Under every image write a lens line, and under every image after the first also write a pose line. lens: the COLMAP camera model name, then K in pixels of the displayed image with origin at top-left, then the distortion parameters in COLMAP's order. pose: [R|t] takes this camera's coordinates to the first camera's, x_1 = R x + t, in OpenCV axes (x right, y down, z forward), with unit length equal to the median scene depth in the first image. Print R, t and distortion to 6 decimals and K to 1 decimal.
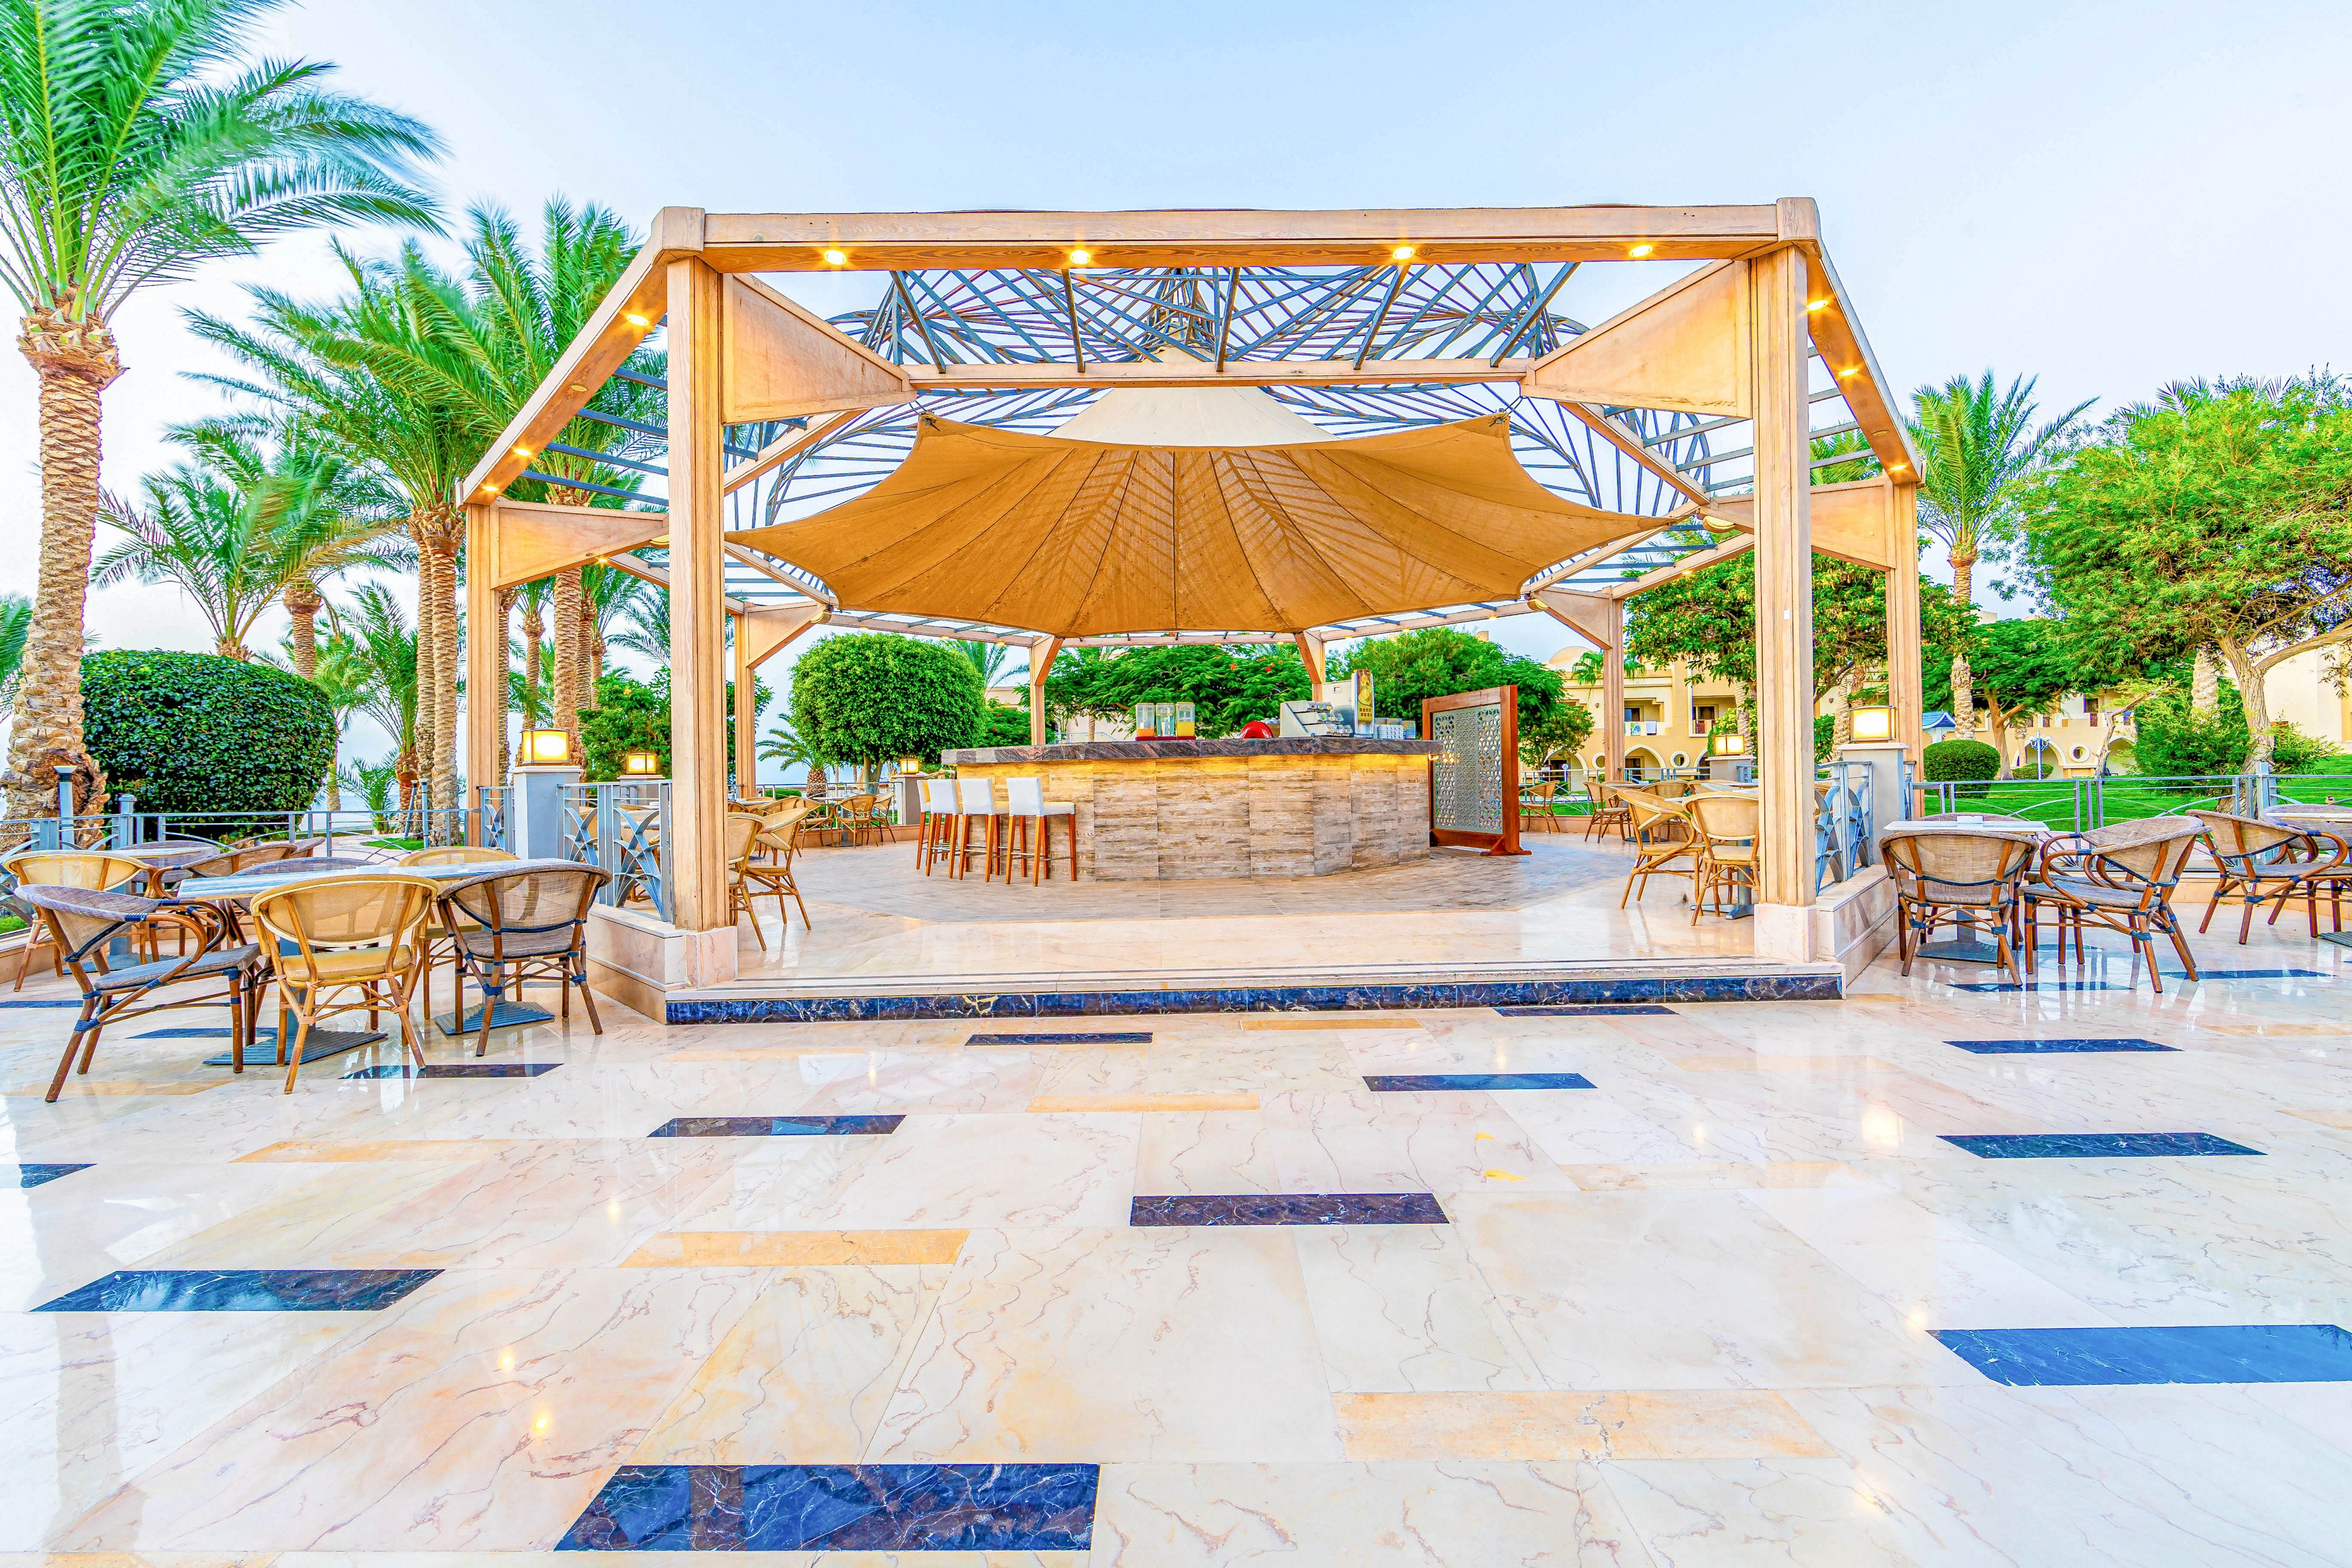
lens RADIAL K [[930.6, 0, 1164.6], [0, 930.6, 785.2], [0, 0, 1]] dist [-0.001368, -0.000299]
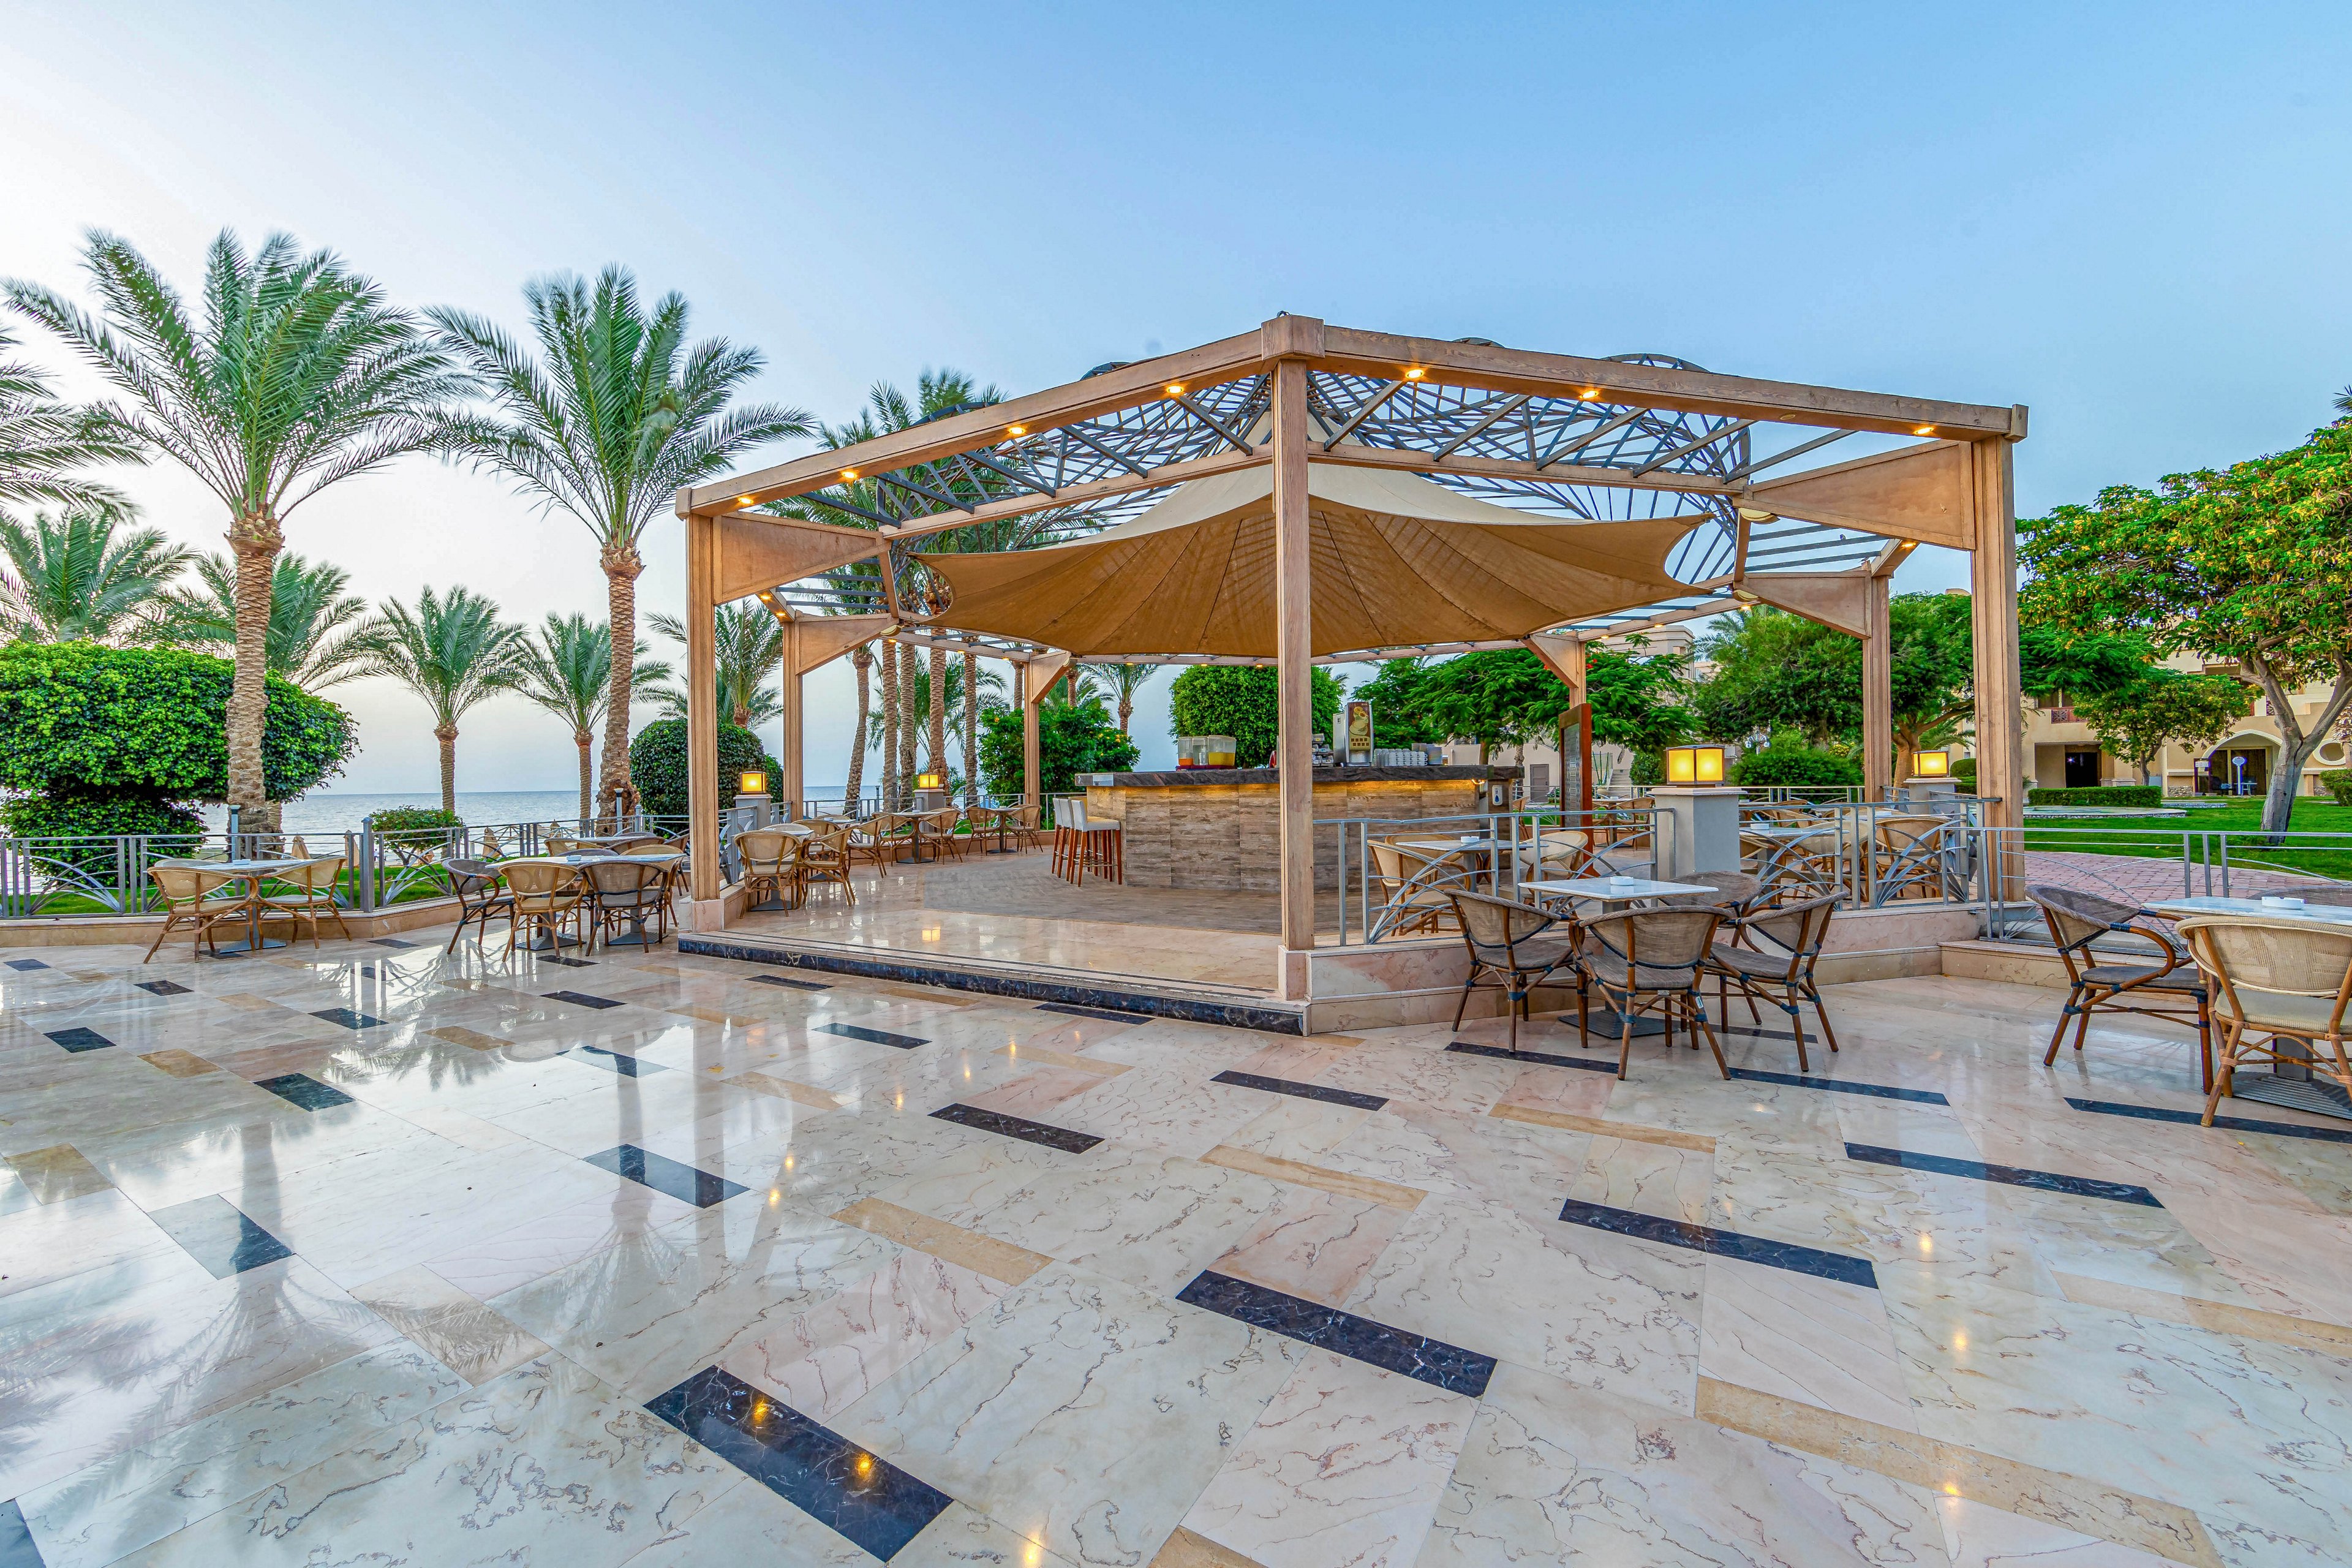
lens RADIAL K [[930.6, 0, 1164.6], [0, 930.6, 785.2], [0, 0, 1]] dist [-0.001368, -0.000299]
pose [[0.855241, 0.007069, -0.518183, 0.576968], [-0.001939, 0.999944, 0.010441, -0.040144], [0.518227, -0.007925, 0.855206, -0.016723]]
